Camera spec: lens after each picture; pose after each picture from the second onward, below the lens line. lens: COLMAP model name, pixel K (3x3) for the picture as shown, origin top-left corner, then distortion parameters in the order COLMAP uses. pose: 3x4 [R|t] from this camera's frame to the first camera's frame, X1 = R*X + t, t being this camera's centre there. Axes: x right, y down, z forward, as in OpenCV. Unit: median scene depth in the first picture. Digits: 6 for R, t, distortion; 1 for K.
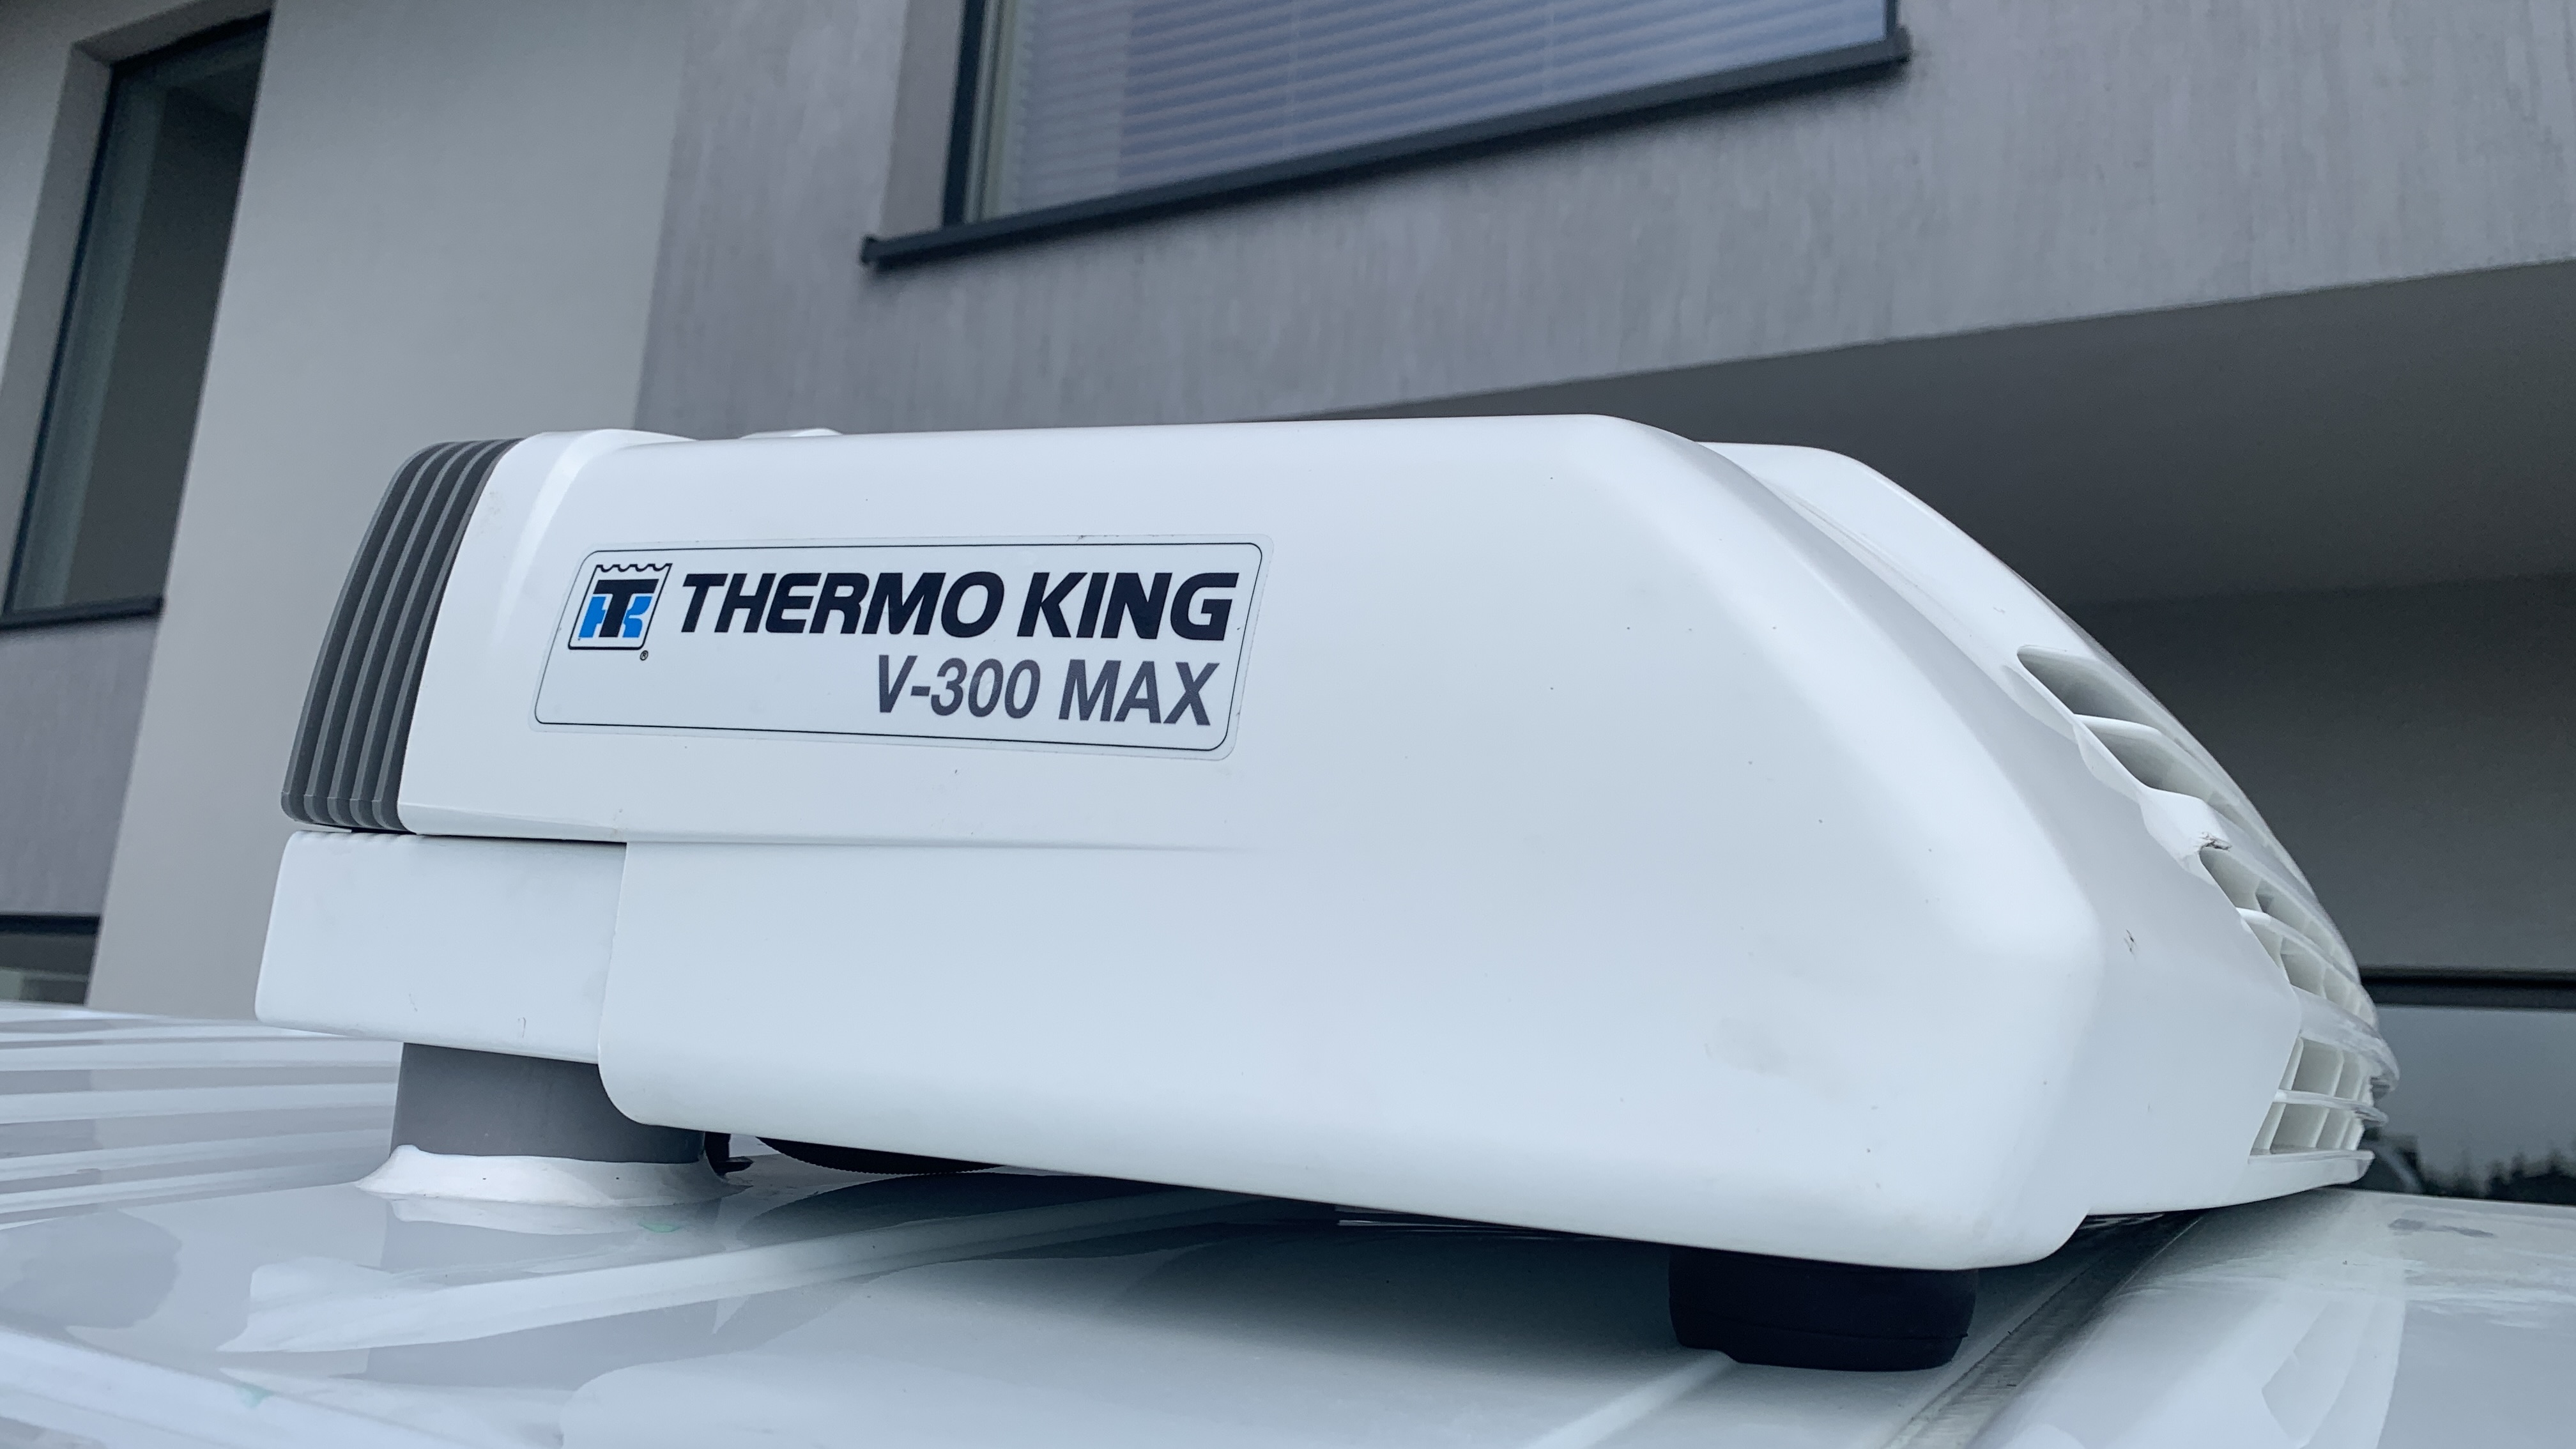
lens RADIAL K [[1998.4, 0, 1291.5], [0, 1998.4, 724.0], [0, 0, 1]] dist [-0.005387, -0.002529]
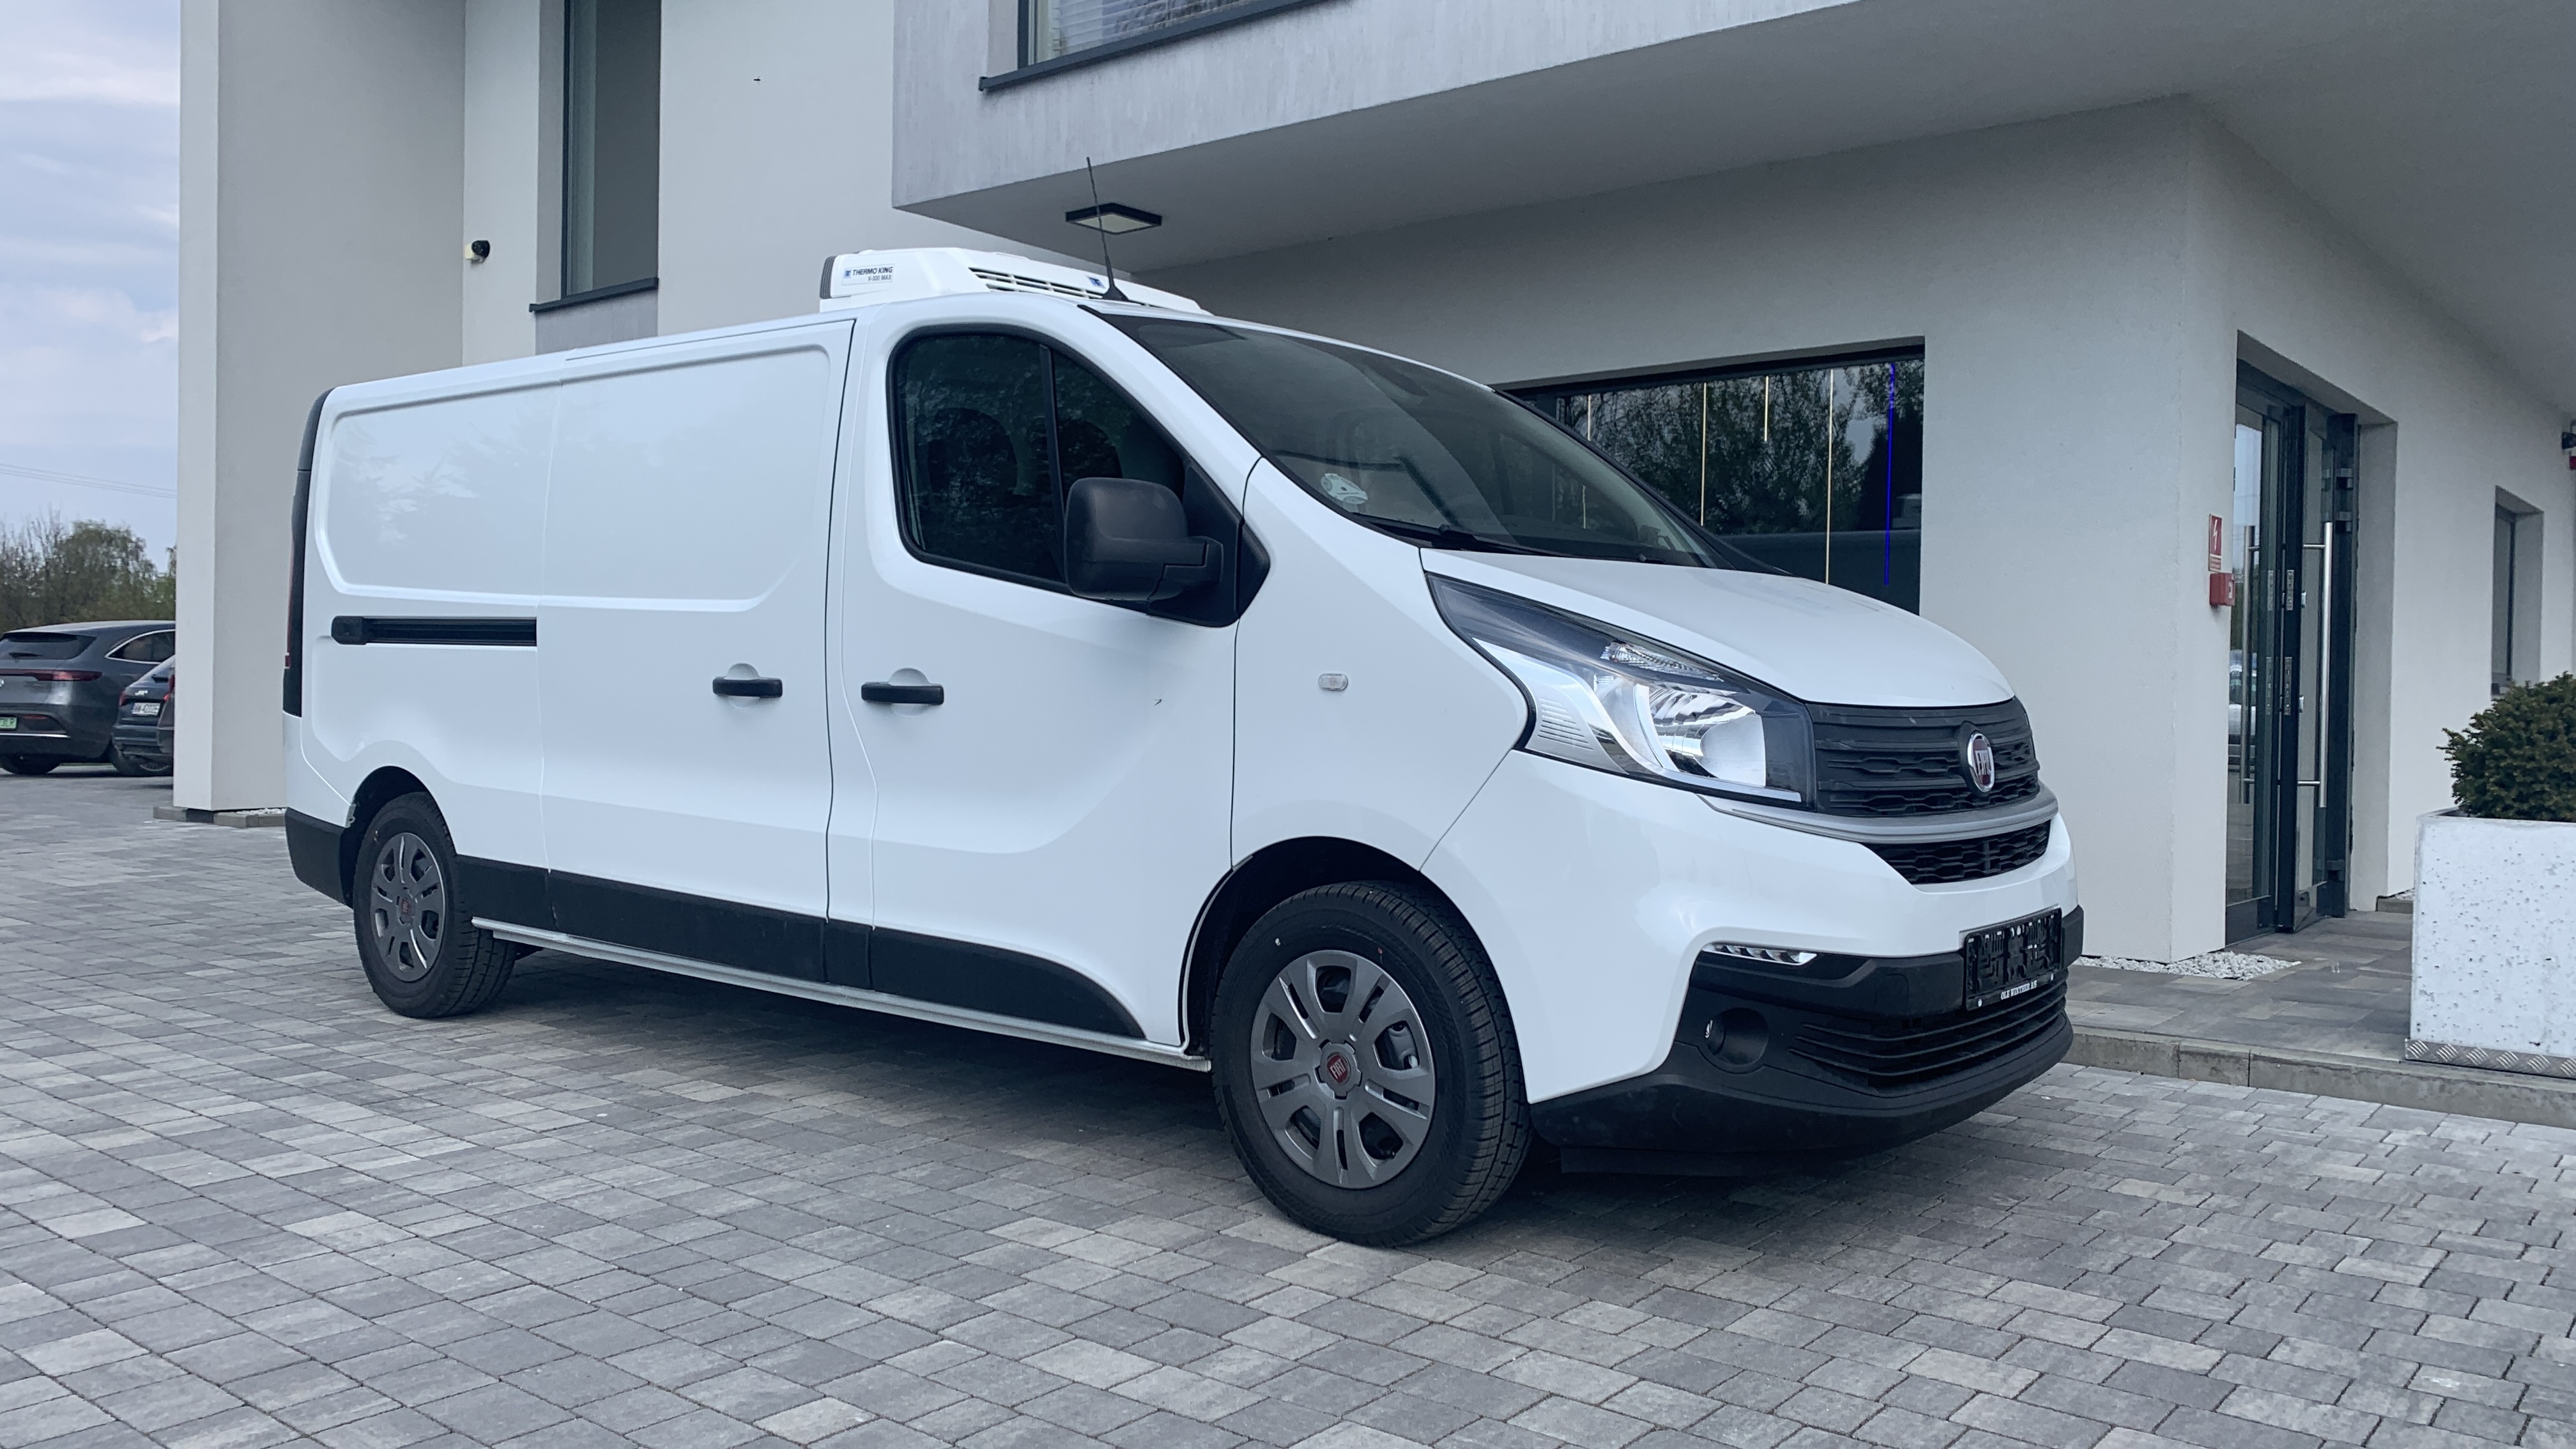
lens RADIAL K [[1998.4, 0, 1287.6], [0, 1998.4, 720.7], [0, 0, 1]] dist [-0.005387, -0.002529]
pose [[0.982150, -0.049085, -0.181580, 0.513650], [0.083508, 0.978785, 0.187101, 0.065193], [0.168544, -0.198924, 0.965413, -1.271629]]
